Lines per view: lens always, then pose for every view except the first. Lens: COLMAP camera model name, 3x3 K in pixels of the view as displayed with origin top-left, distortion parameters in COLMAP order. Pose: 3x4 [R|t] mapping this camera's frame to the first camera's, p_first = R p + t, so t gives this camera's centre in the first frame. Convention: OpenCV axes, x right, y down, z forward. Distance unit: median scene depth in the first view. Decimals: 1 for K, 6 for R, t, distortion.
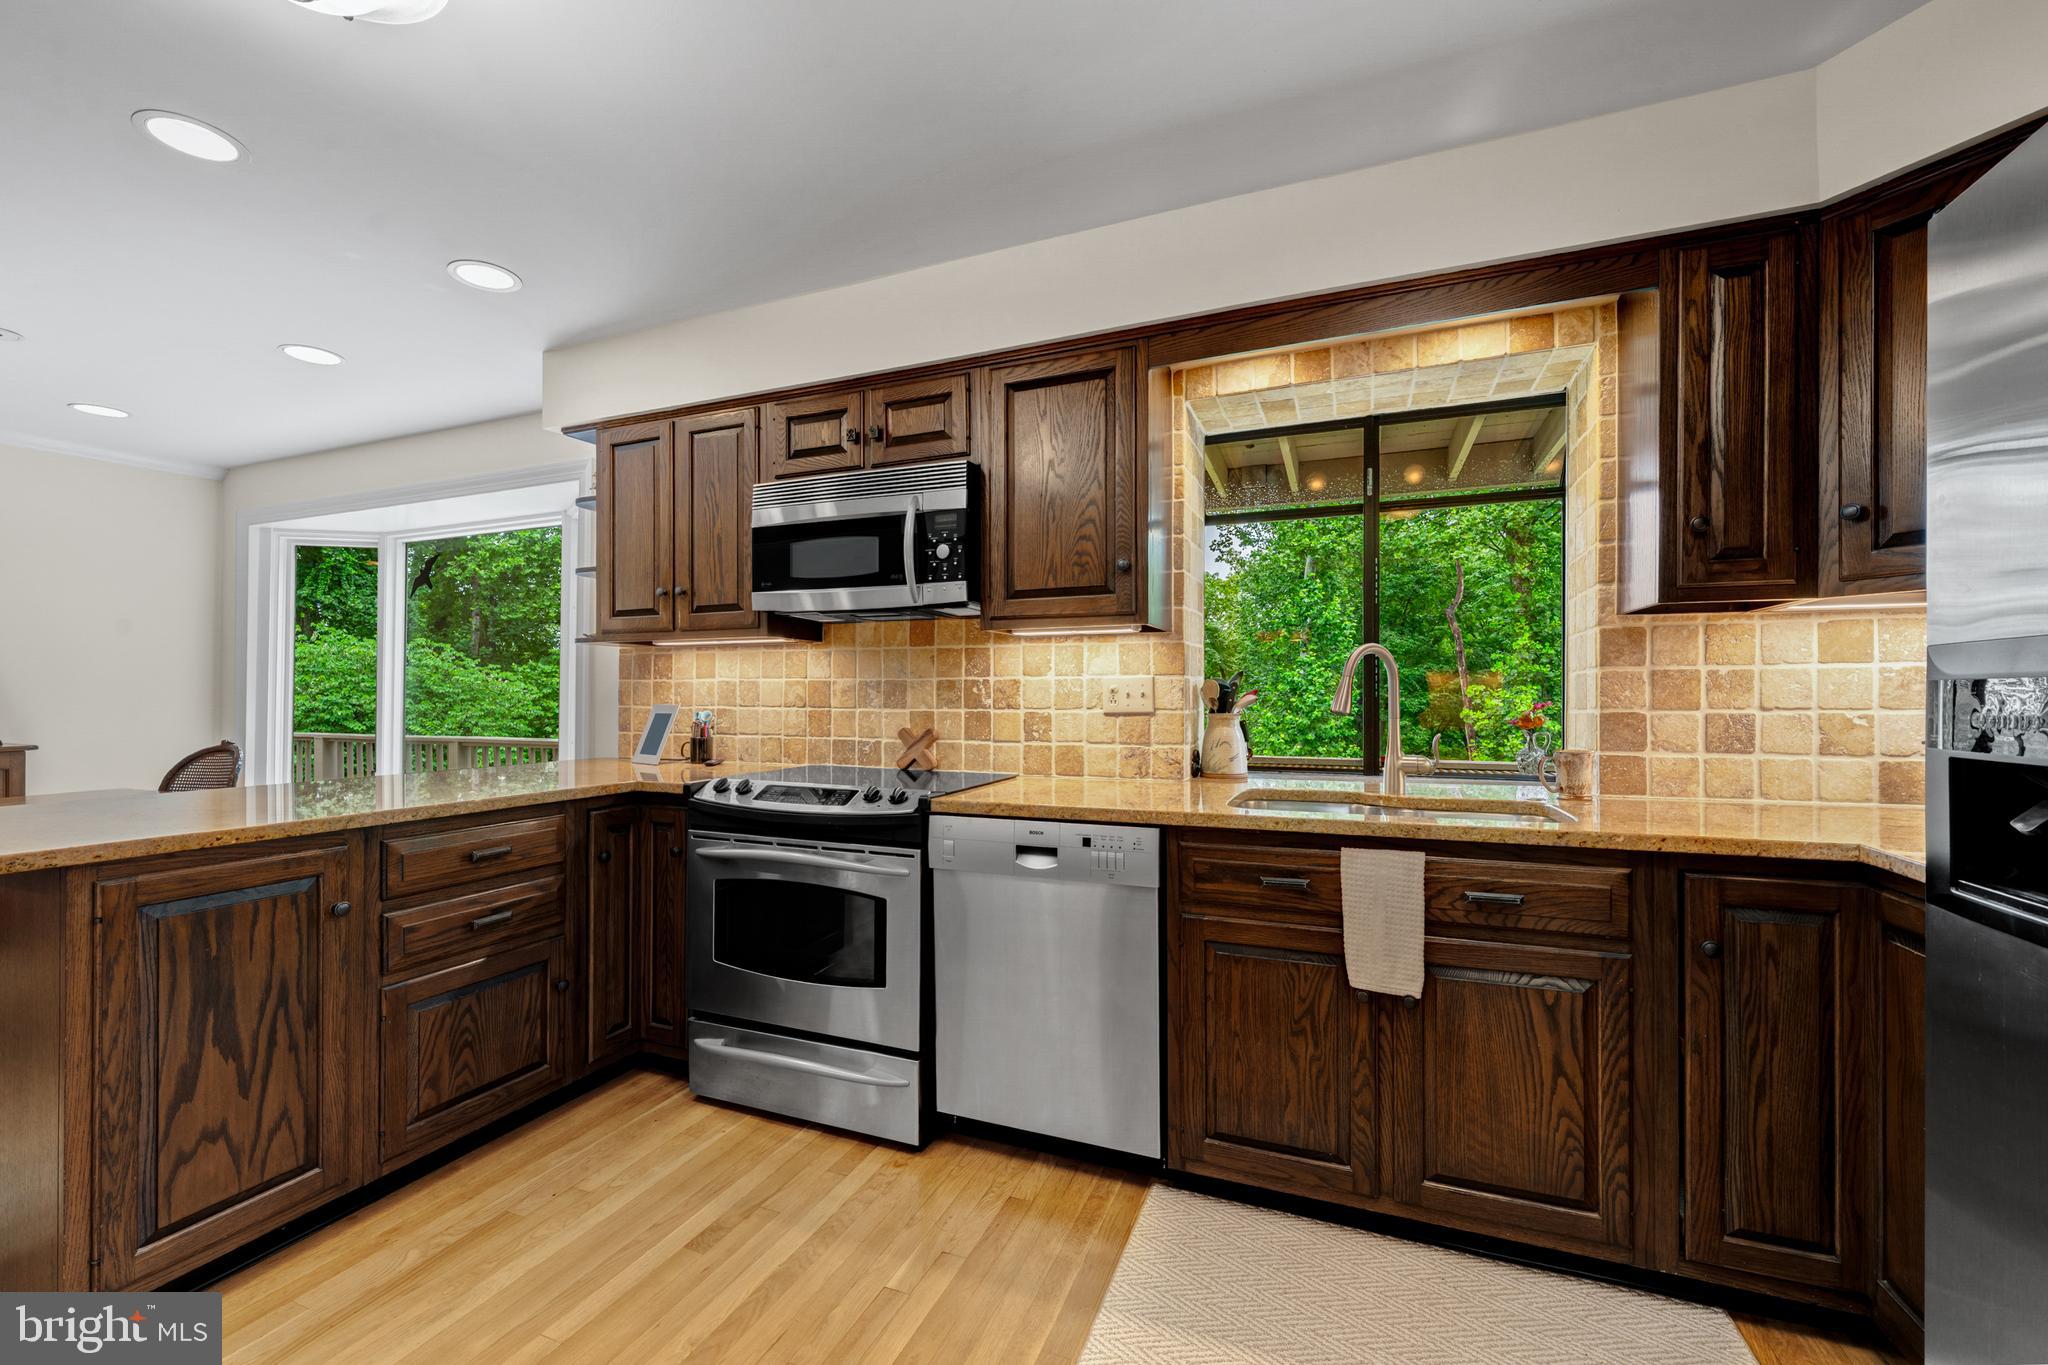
lens RADIAL K [[869.3, 0, 1031.2], [0, 869.3, 698.6], [0, 0, 1]] dist [0.000892, -0.000080]
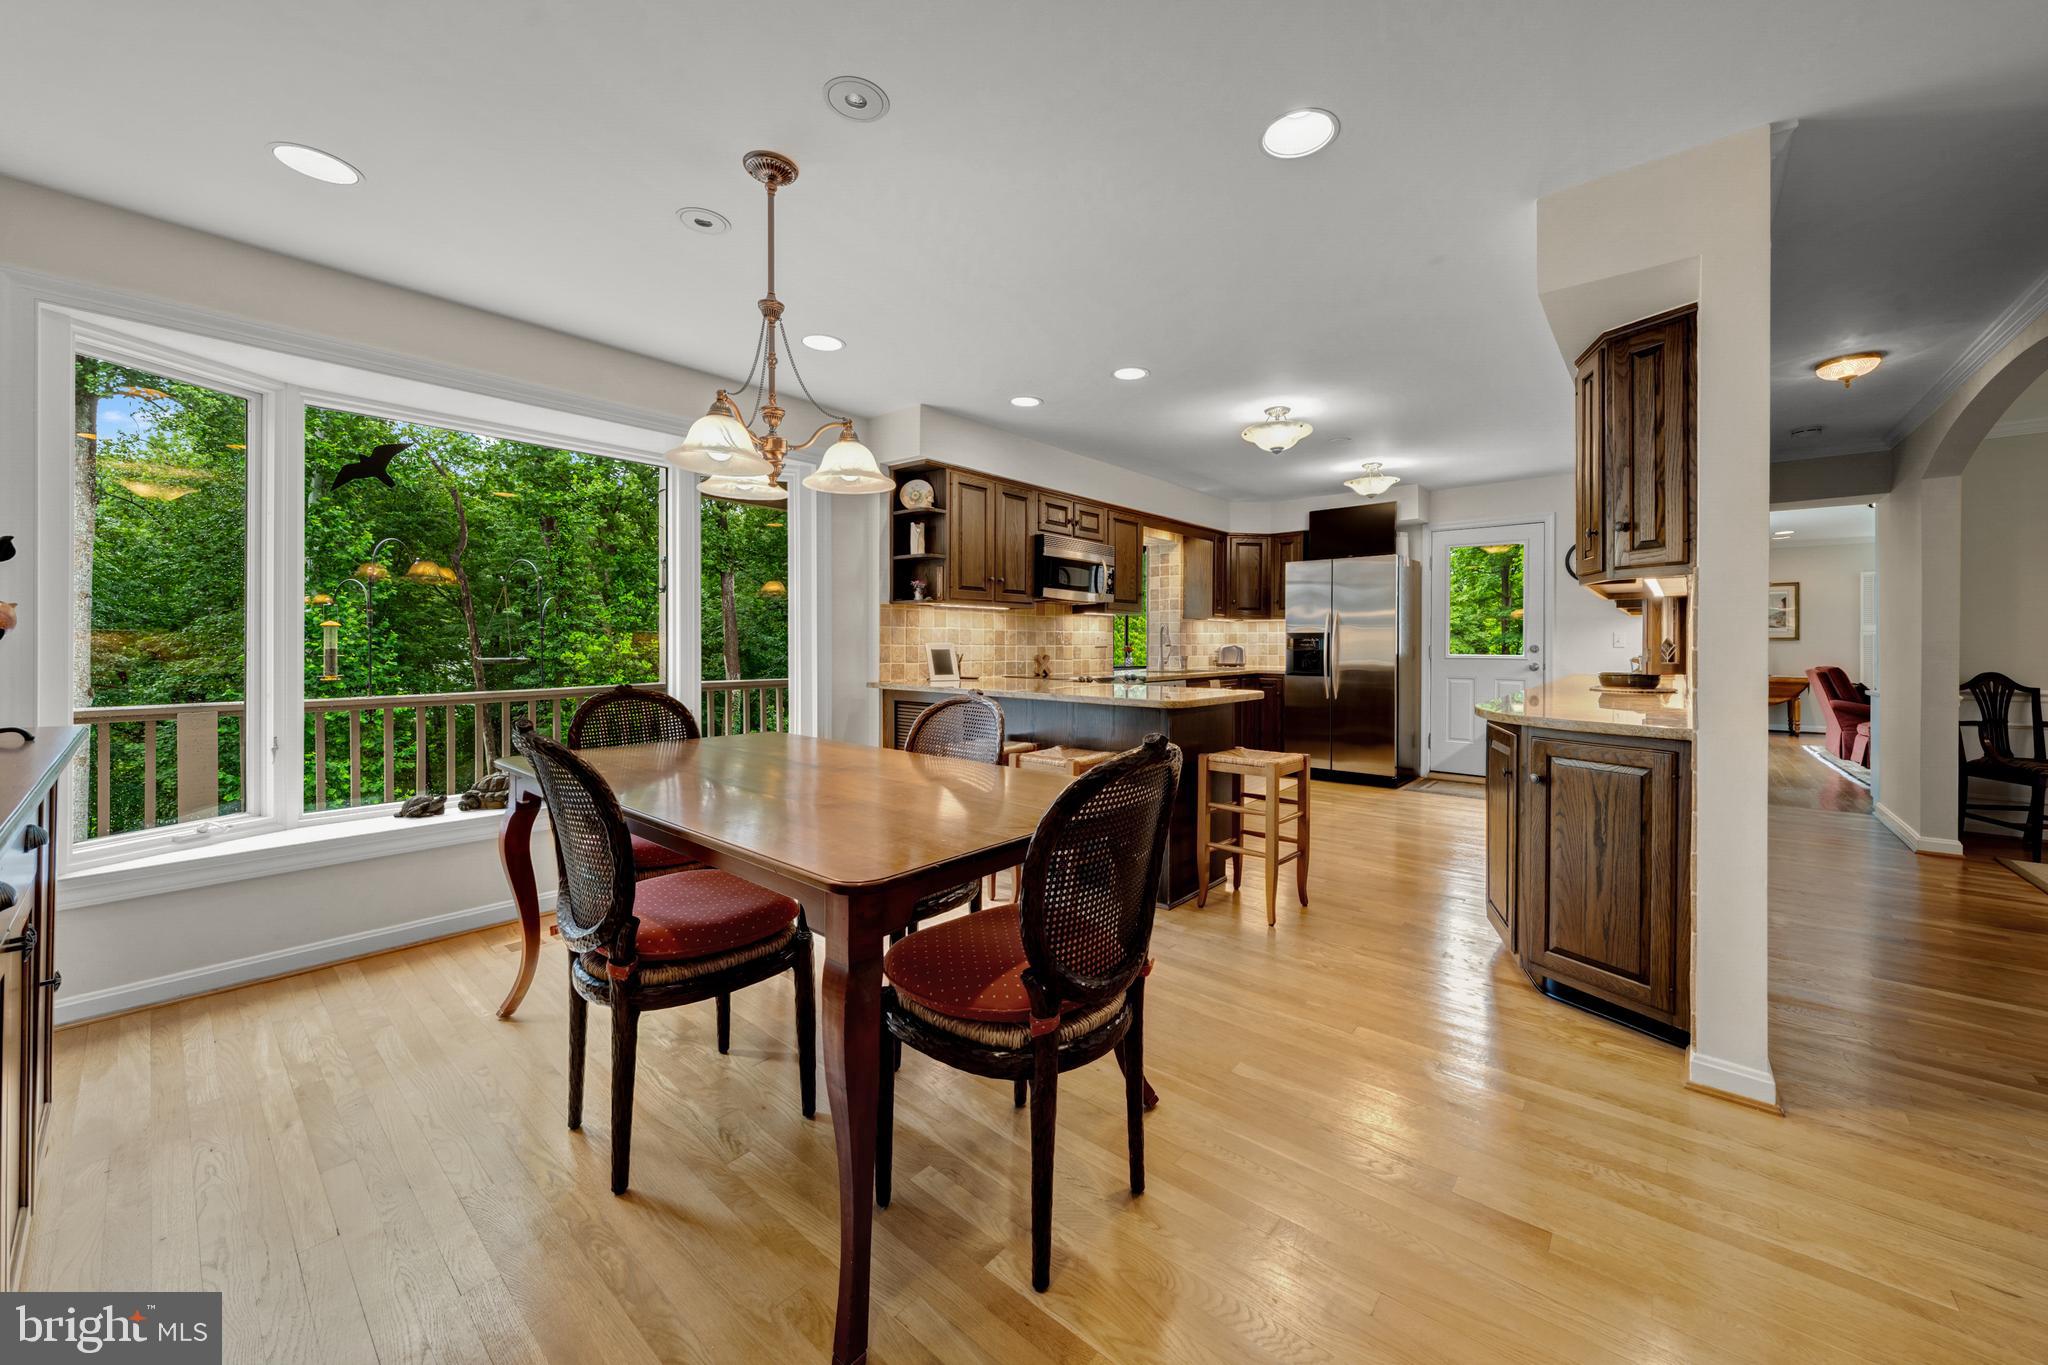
lens RADIAL K [[758.0, 0, 1063.0], [0, 758.0, 652.0], [0, 0, 1]] dist [0.021716, 0.000188]
pose [[0.271401, -0.011365, 0.962399, -1.864673], [-0.000620, 0.999928, 0.011983, 0.005678], [-0.962466, -0.003849, 0.271374, 0.446879]]
